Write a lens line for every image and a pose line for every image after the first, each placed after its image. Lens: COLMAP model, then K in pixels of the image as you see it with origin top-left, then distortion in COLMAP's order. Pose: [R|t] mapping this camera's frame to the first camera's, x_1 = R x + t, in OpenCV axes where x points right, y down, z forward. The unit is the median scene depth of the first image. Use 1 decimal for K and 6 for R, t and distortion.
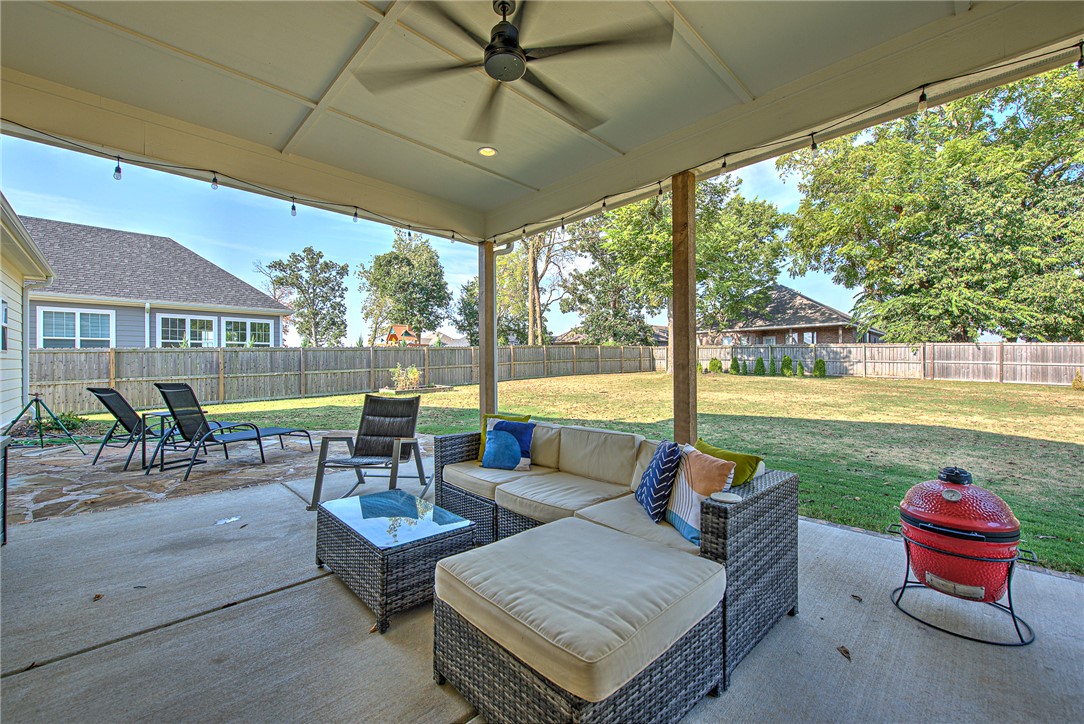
lens RADIAL K [[430.6, 0, 542.5], [0, 430.6, 364.5], [0, 0, 1]] dist [0.014854, -0.007828]
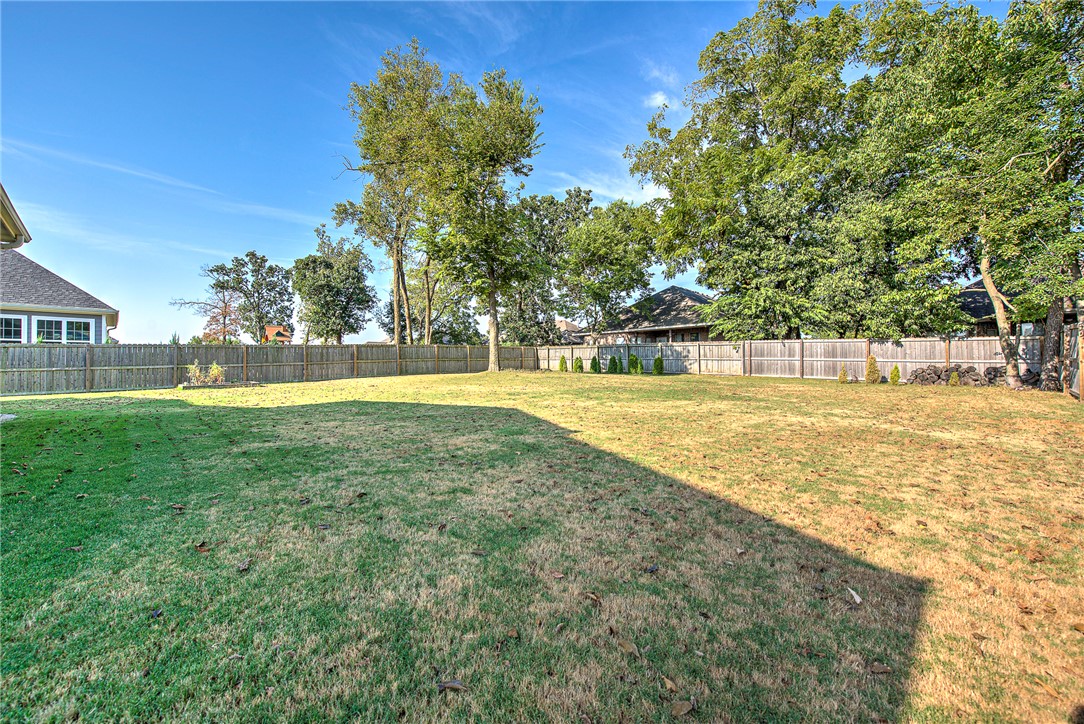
lens RADIAL K [[430.6, 0, 542.5], [0, 430.6, 364.5], [0, 0, 1]] dist [0.014854, -0.007828]
pose [[0.999992, -0.001854, 0.003426, 0.280564], [0.001896, 0.999923, -0.012293, 0.013089], [-0.003403, 0.012299, 0.999919, -0.022671]]
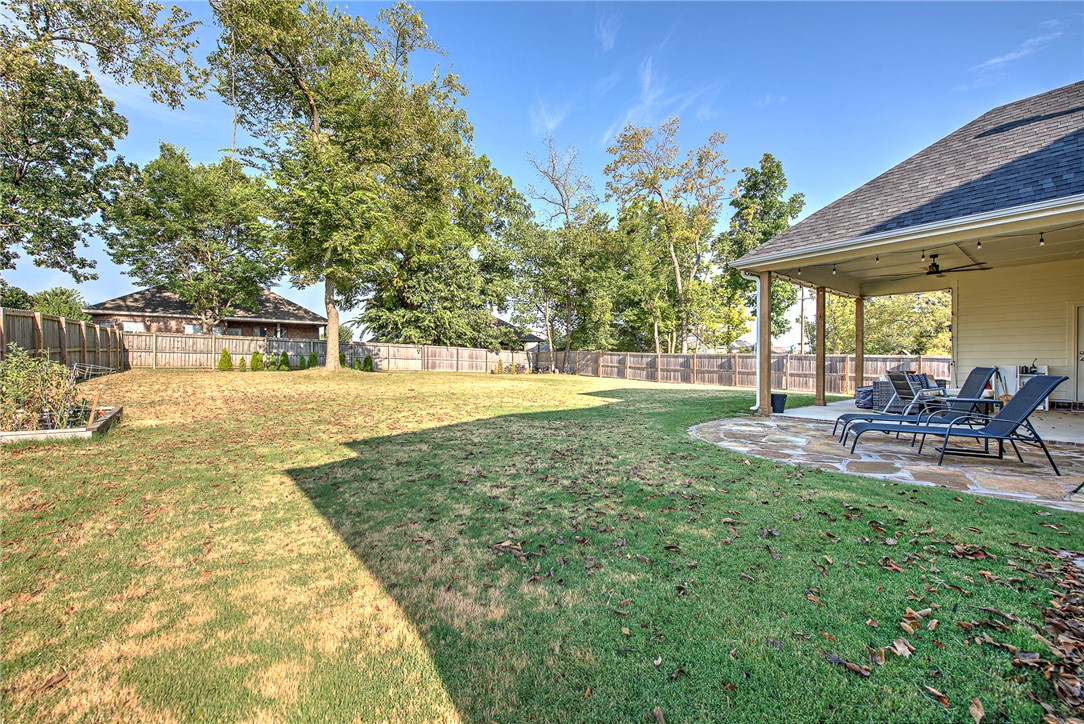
lens RADIAL K [[430.6, 0, 542.5], [0, 430.6, 364.5], [0, 0, 1]] dist [0.014854, -0.007828]
pose [[0.093168, -0.001898, 0.995649, -0.343669], [-0.001703, 0.999996, 0.002066, 0.005942], [-0.995649, -0.001888, 0.093165, 0.343797]]
